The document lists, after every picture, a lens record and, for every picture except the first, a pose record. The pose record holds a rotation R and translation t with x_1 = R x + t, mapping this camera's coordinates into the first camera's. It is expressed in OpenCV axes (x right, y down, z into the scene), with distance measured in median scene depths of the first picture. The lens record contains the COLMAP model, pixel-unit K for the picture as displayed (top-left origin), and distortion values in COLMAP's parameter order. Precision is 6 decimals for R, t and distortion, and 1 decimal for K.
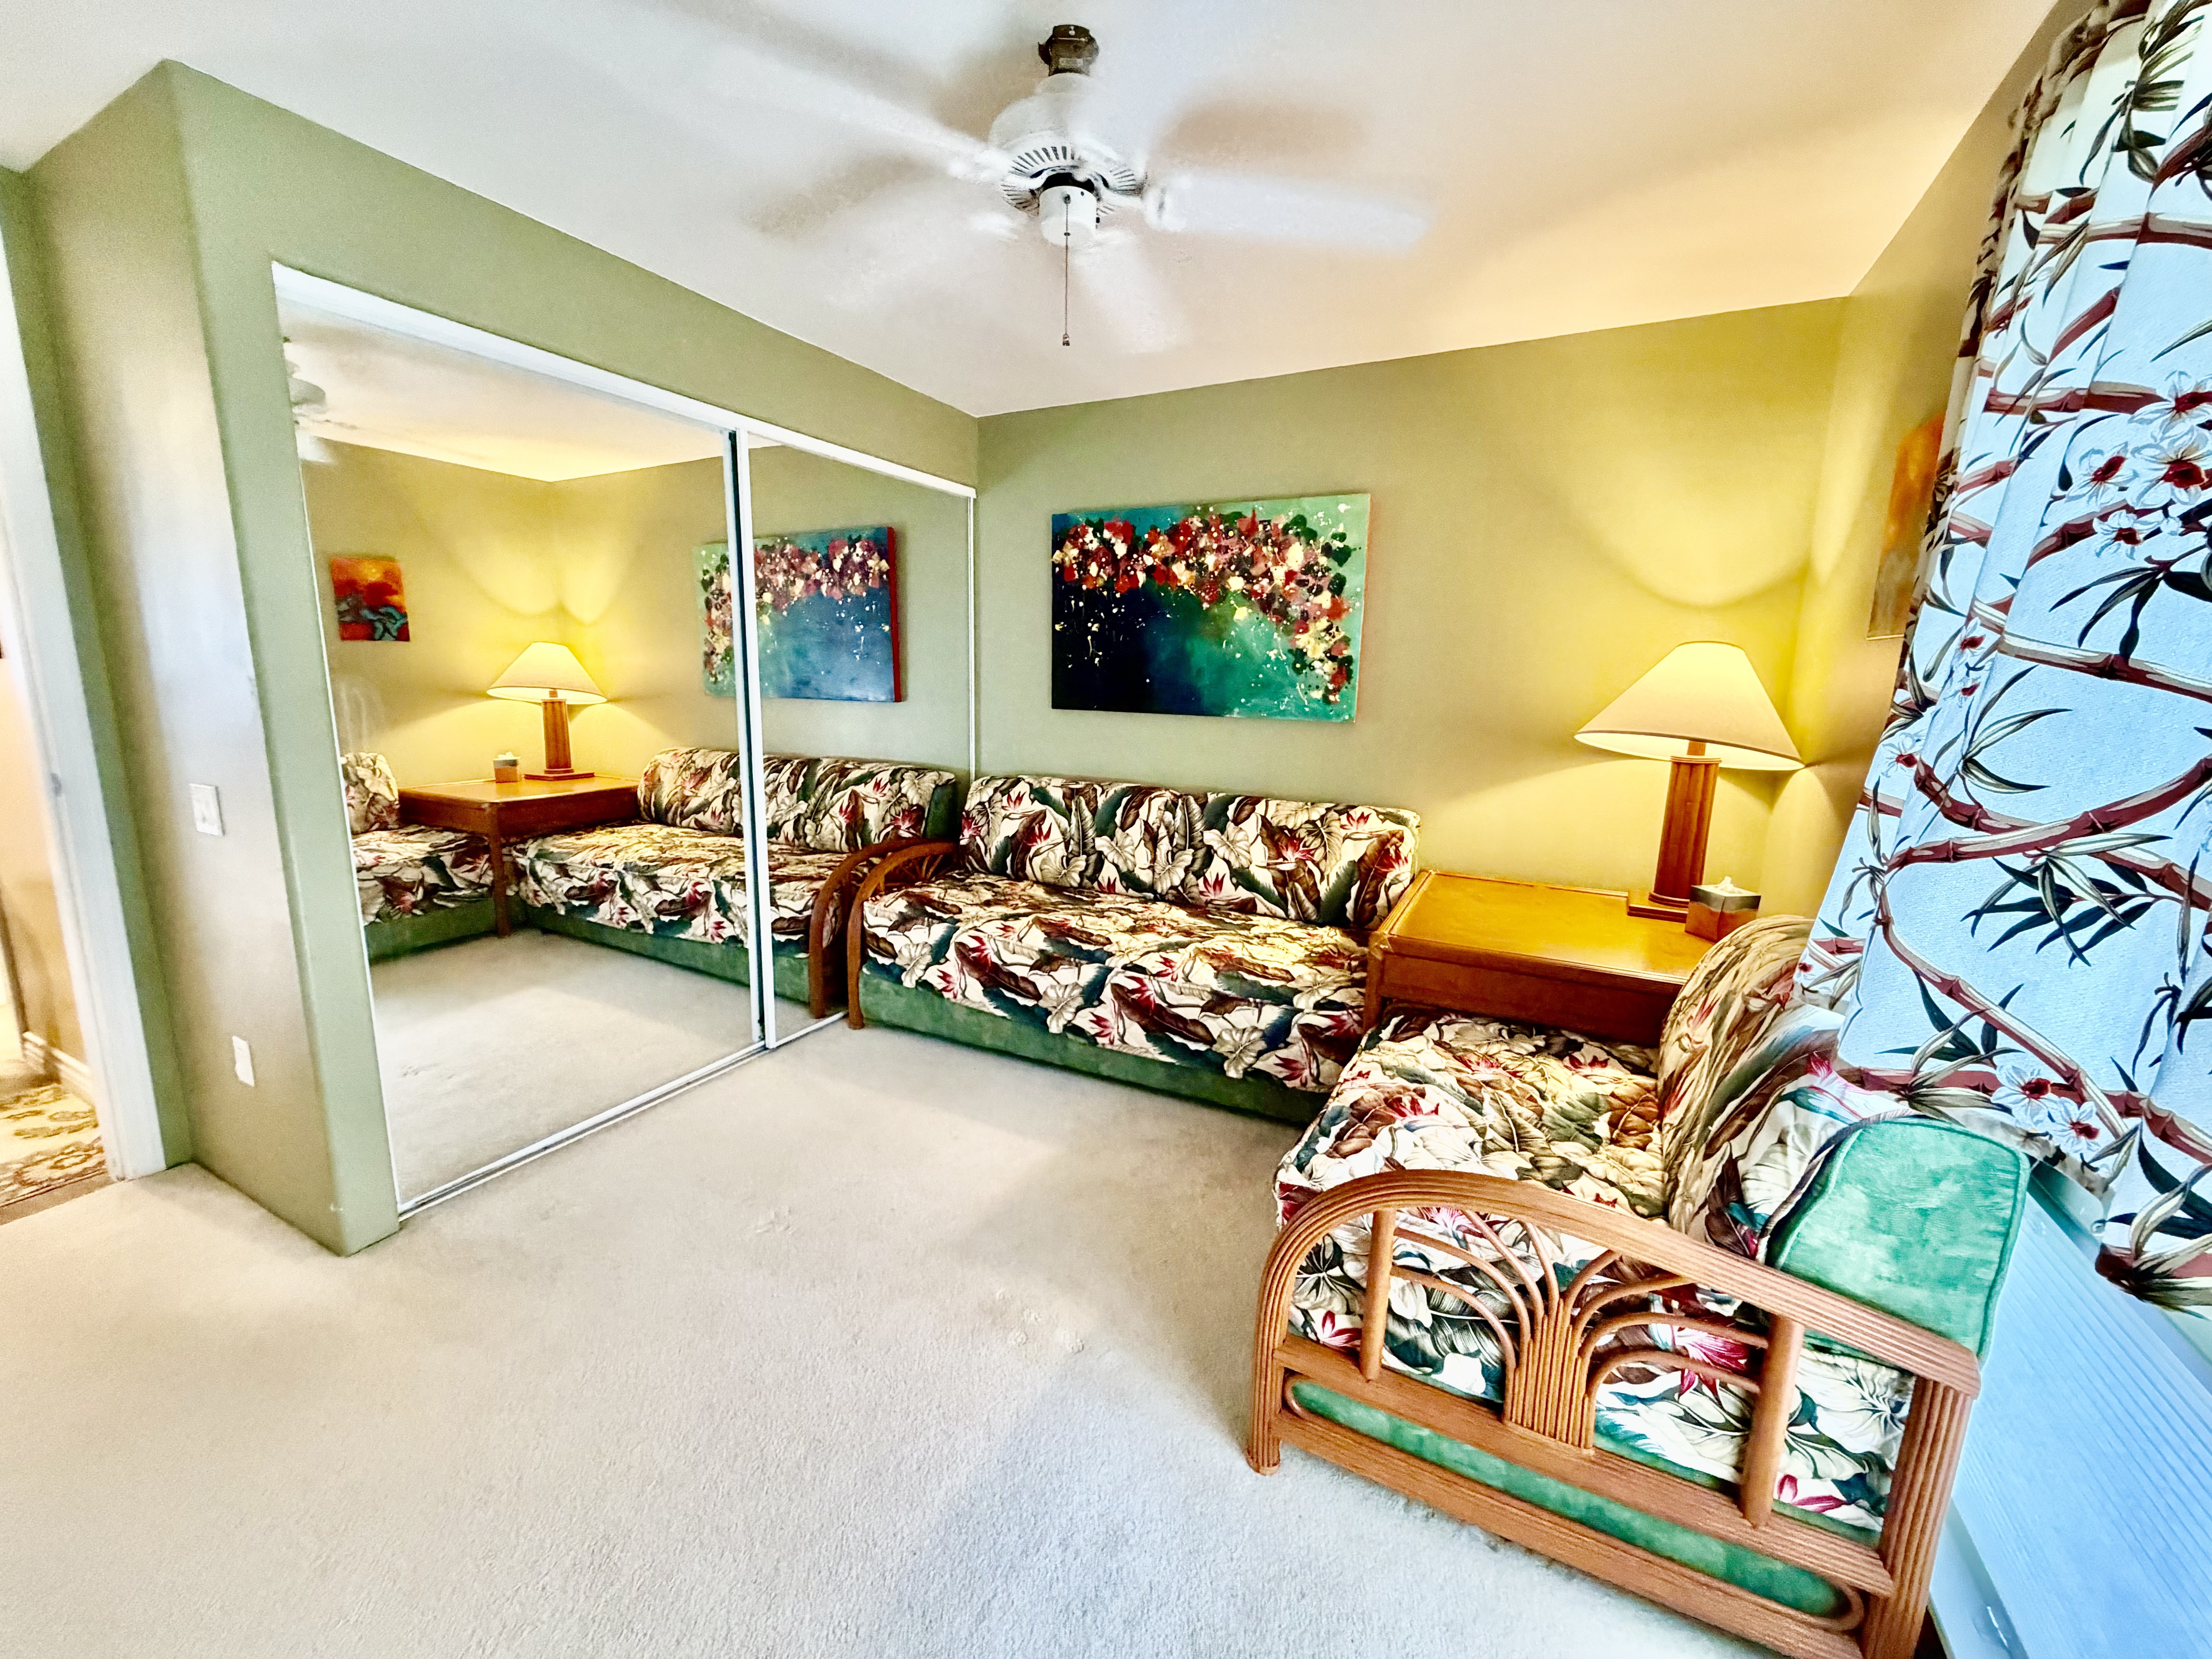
lens RADIAL K [[883.6, 0, 1098.2], [0, 883.6, 830.8], [0, 0, 1]] dist [0.000509, -0.000248]
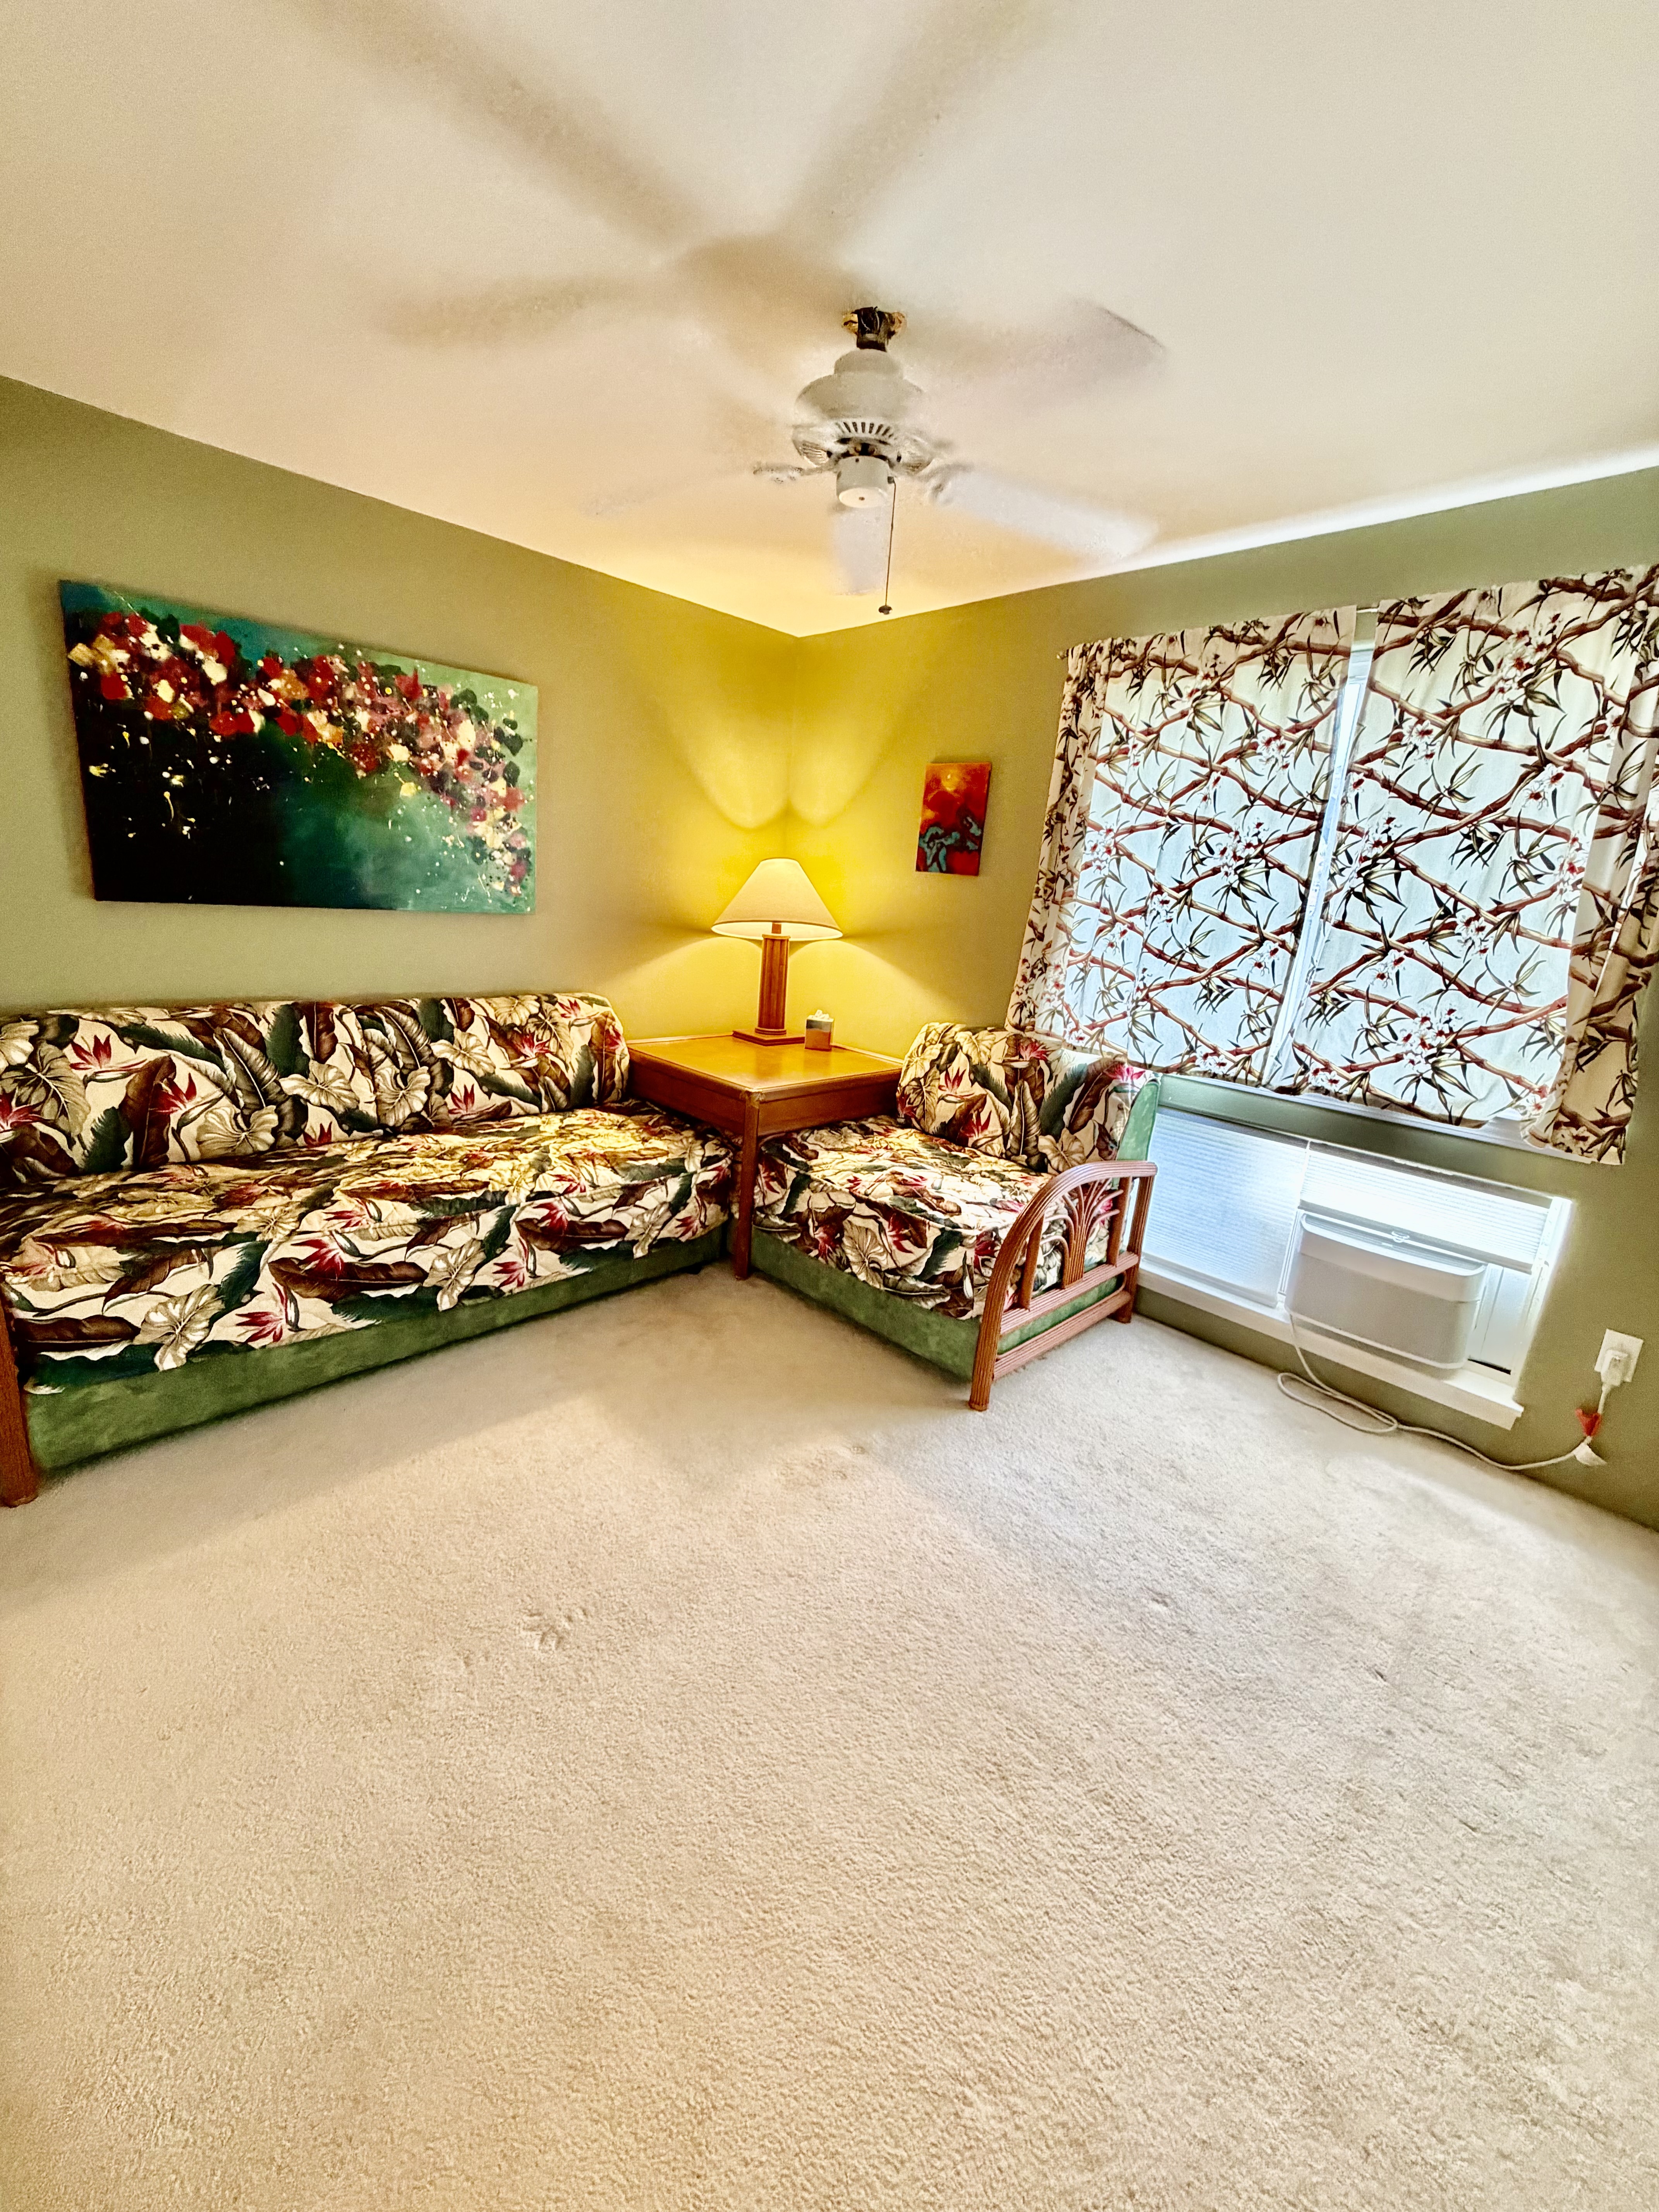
lens RADIAL K [[883.6, 0, 831.6], [0, 883.6, 1097.6], [0, 0, 1]] dist [0.000509, -0.000248]
pose [[0.303280, -0.226265, 0.925649, -0.607439], [0.101789, 0.973535, 0.204620, -0.089988], [-0.947449, 0.032164, 0.318284, 0.351876]]
